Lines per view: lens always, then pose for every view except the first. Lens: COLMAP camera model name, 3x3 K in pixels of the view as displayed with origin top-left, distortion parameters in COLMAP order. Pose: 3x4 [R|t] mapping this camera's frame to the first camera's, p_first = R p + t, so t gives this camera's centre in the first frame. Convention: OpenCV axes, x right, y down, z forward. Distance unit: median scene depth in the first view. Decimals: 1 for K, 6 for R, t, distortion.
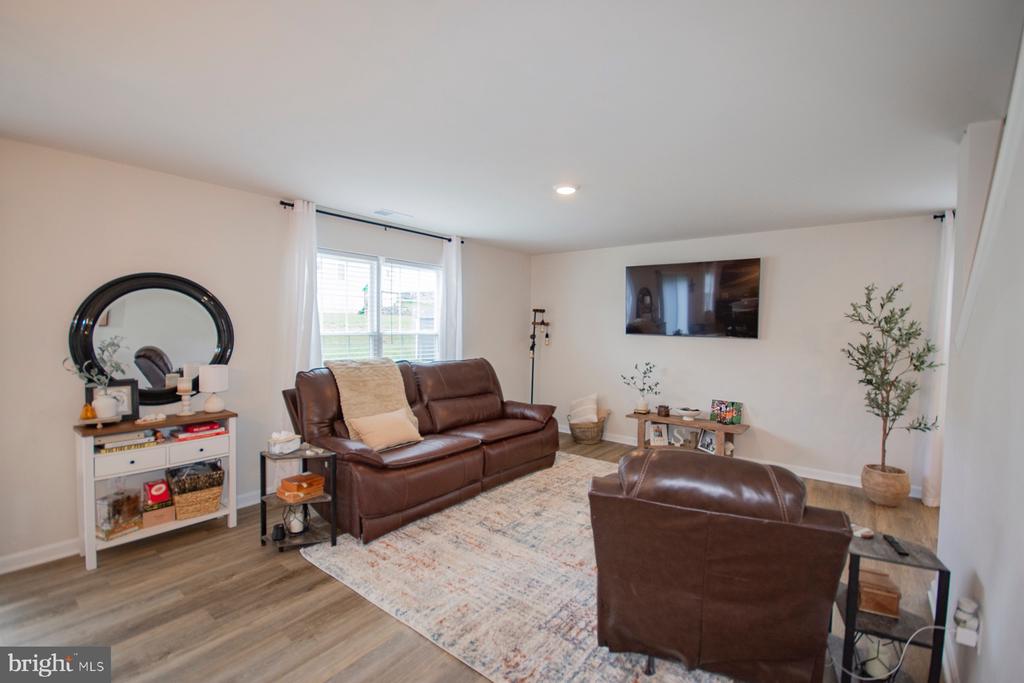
lens RADIAL K [[450.4, 0, 510.6], [0, 450.4, 343.6], [0, 0, 1]] dist [-0.000591, -0.000462]
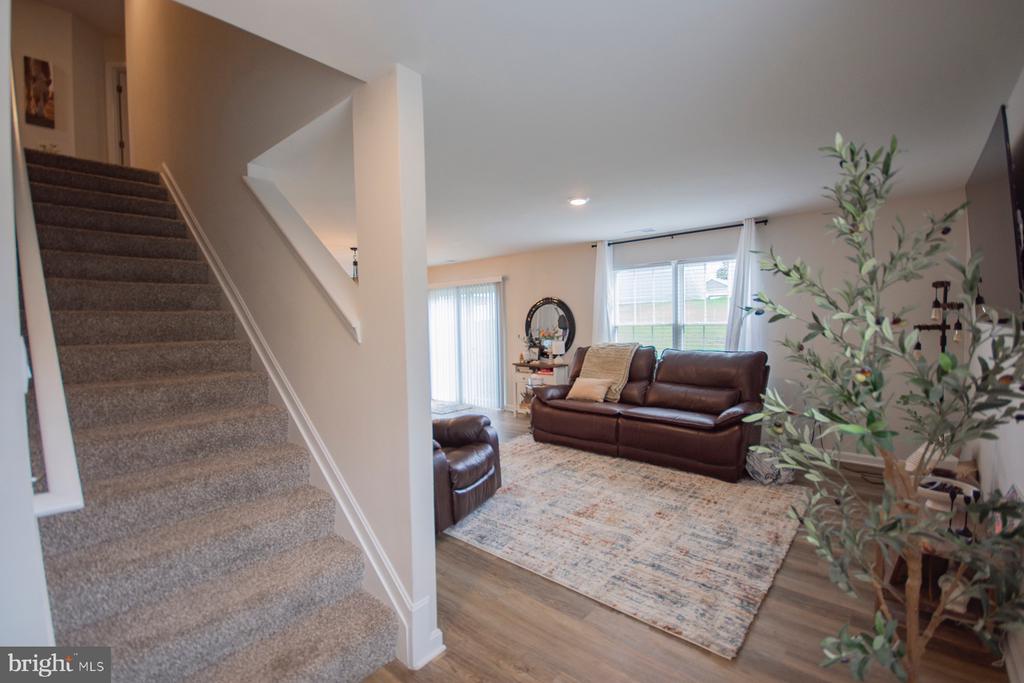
lens RADIAL K [[450.4, 0, 510.6], [0, 450.4, 343.6], [0, 0, 1]] dist [-0.000591, -0.000462]
pose [[-0.058909, 0.027846, -0.997875, 1.095753], [-0.028603, 0.999153, 0.029570, 0.005655], [0.997854, 0.030284, -0.058062, 0.748580]]
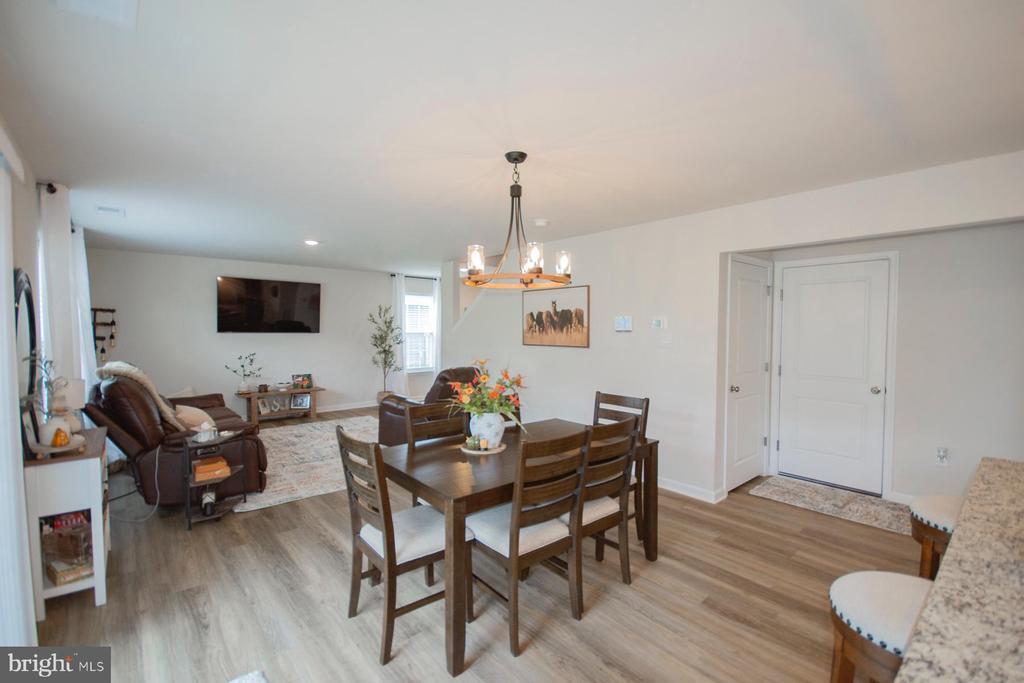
lens RADIAL K [[452.9, 0, 515.0], [0, 452.9, 340.6], [0, 0, 1]] dist [-0.000356, -0.000321]
pose [[0.187874, -0.043667, 0.981222, -1.117630], [0.040163, 0.998517, 0.036747, -0.017818], [-0.981372, 0.032506, 0.189349, -0.004600]]
